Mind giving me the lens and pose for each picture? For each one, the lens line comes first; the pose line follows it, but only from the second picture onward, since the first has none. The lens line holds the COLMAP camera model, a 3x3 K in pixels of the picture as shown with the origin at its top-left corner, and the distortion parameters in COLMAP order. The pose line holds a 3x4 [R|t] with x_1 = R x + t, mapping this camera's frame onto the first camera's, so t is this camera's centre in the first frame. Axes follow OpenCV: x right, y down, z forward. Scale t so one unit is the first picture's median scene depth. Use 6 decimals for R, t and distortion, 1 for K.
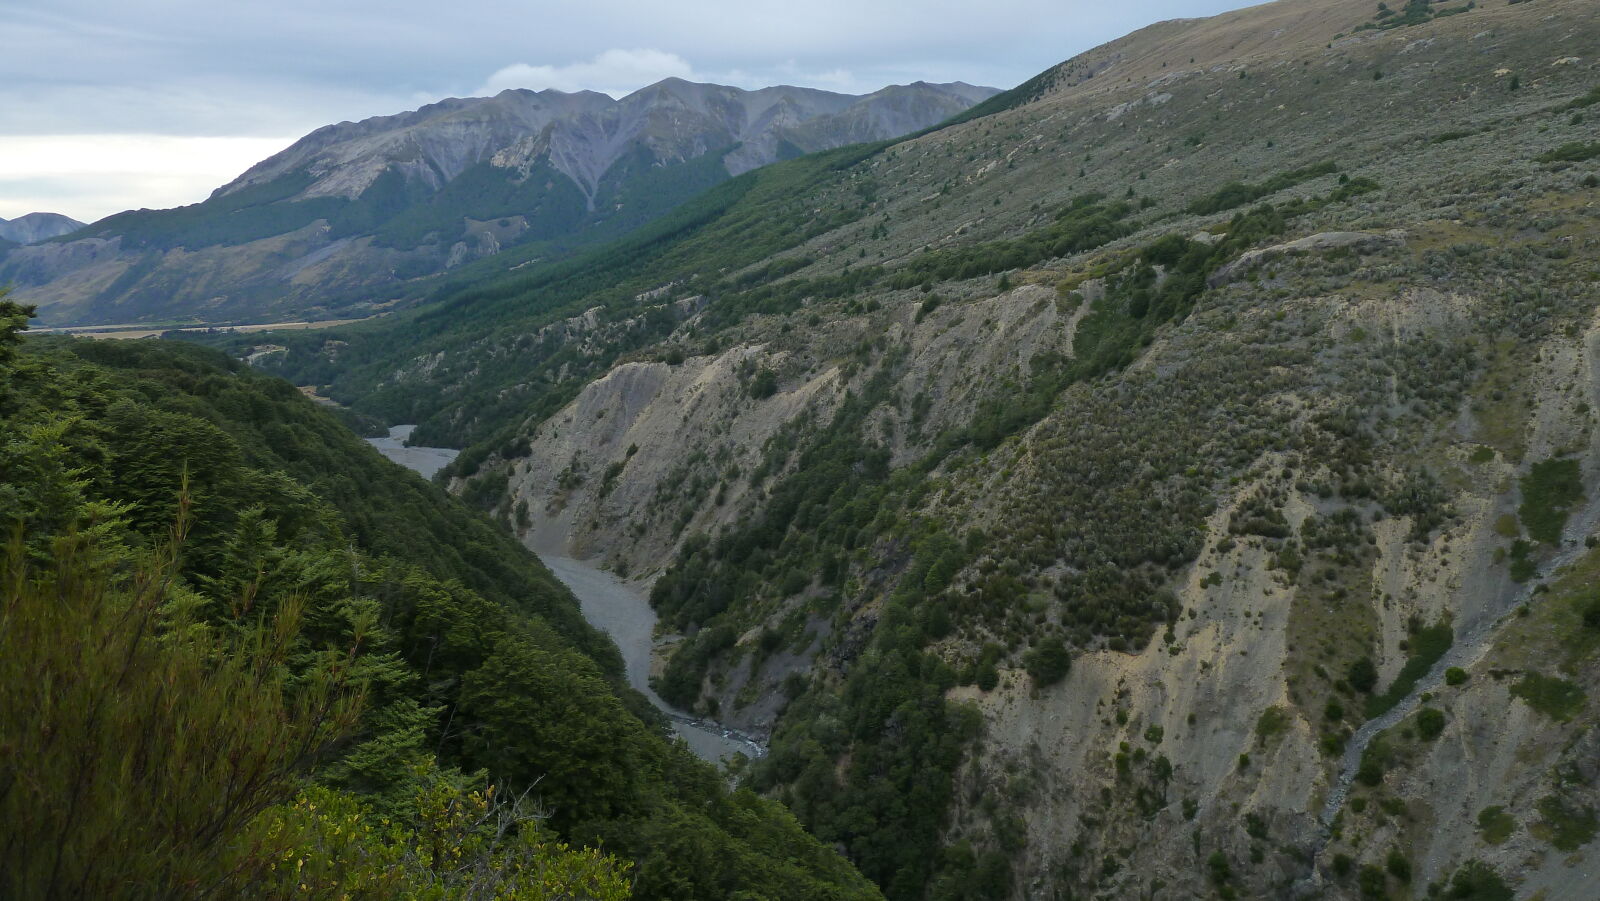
lens RADIAL K [[1092.2, 0, 797.9], [0, 1092.2, 454.8], [0, 0, 1]] dist [-0.033355, -0.001114]
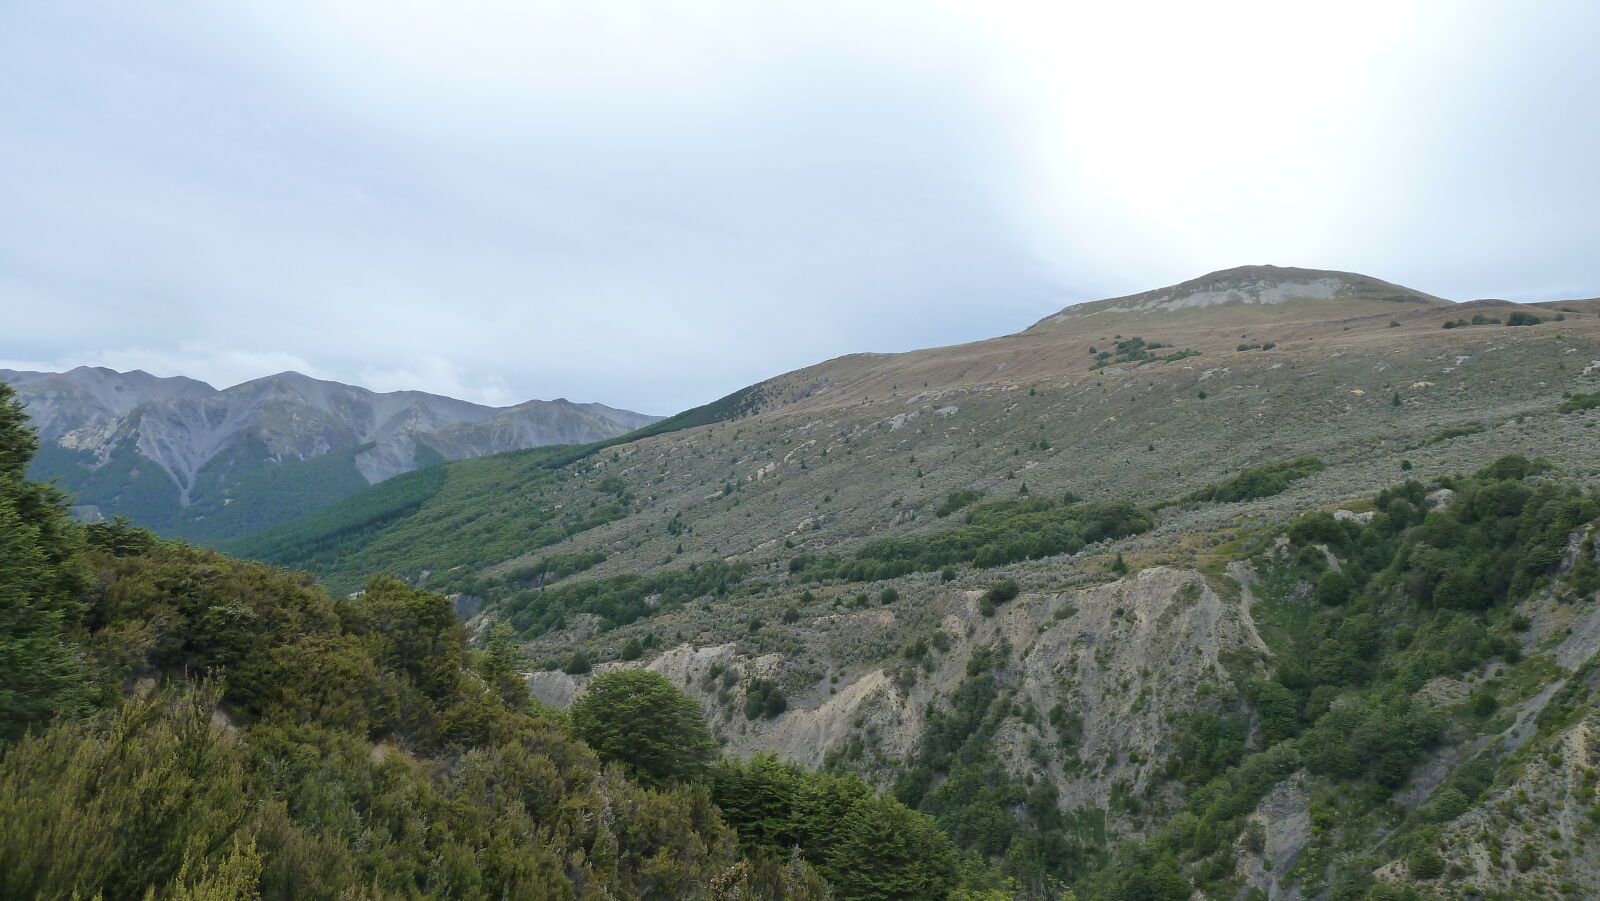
lens RADIAL K [[1092.2, 0, 802.9], [0, 1092.2, 447.6], [0, 0, 1]] dist [-0.033355, -0.001114]
pose [[0.930688, 0.074338, 0.358180, -0.042852], [0.035037, 0.956518, -0.289560, -0.002024], [-0.364132, 0.282040, 0.887616, 0.045523]]
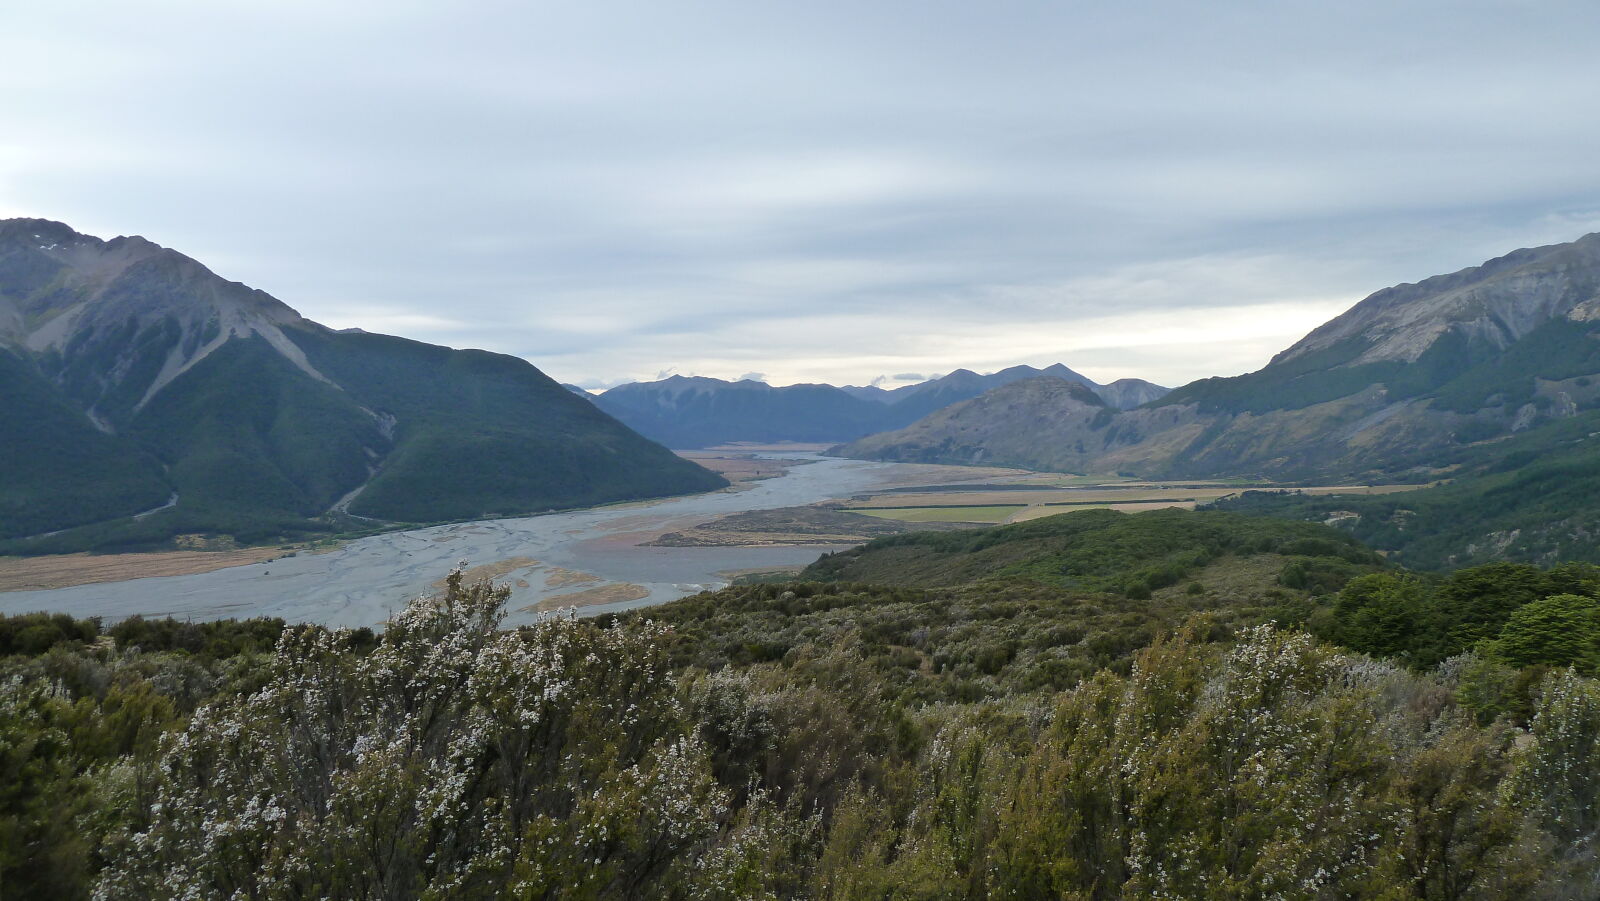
lens RADIAL K [[1092.2, 0, 800.7], [0, 1092.2, 449.1], [0, 0, 1]] dist [-0.033355, -0.001114]
pose [[0.633762, 0.004617, -0.773515, 0.014268], [-0.113211, 0.989768, -0.086849, -0.001048], [0.765199, 0.142612, 0.627800, -0.072389]]
